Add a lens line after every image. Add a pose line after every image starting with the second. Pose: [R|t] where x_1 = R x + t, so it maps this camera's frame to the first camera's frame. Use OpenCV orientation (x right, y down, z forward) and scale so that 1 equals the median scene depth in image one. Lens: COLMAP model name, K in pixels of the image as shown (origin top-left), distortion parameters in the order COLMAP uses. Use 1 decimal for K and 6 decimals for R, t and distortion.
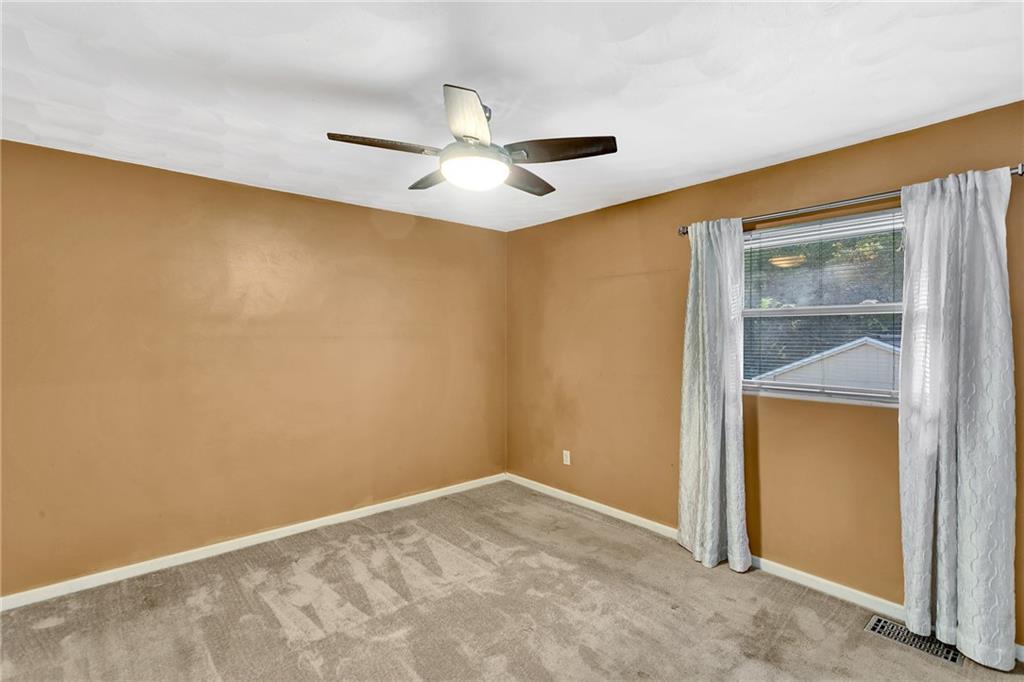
lens RADIAL K [[480.5, 0, 513.6], [0, 480.5, 338.5], [0, 0, 1]] dist [-0.000338, 0.000965]
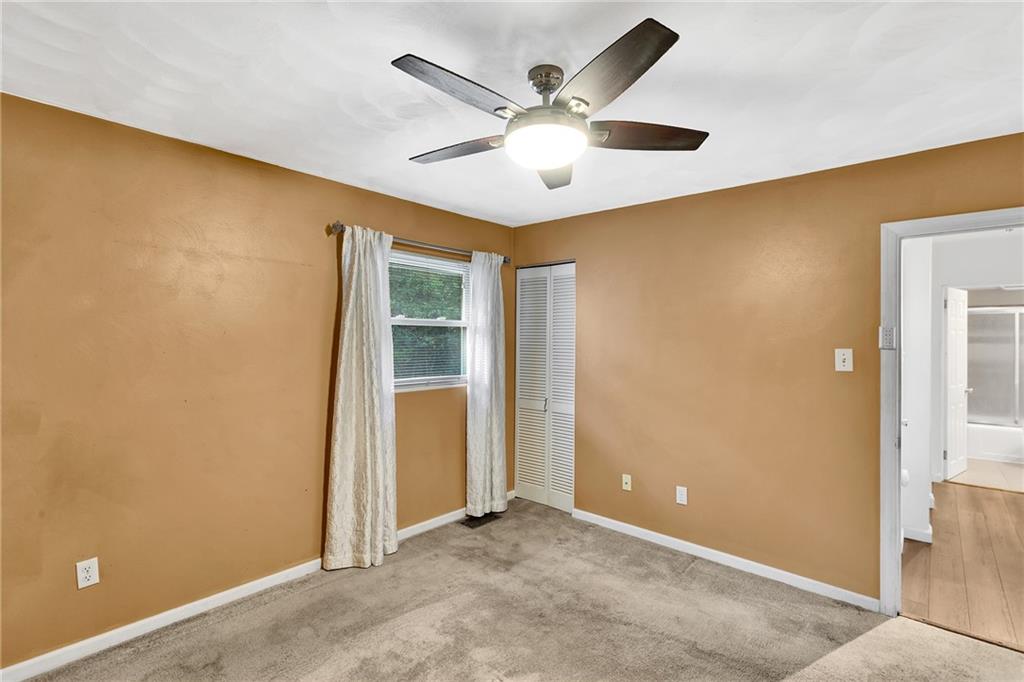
lens RADIAL K [[480.5, 0, 513.6], [0, 480.5, 338.5], [0, 0, 1]] dist [-0.000338, 0.000965]
pose [[-0.140824, -0.001078, 0.990034, -0.769098], [-0.006328, 0.999980, 0.000188, -0.015937], [-0.990014, -0.006238, -0.140828, 1.005951]]
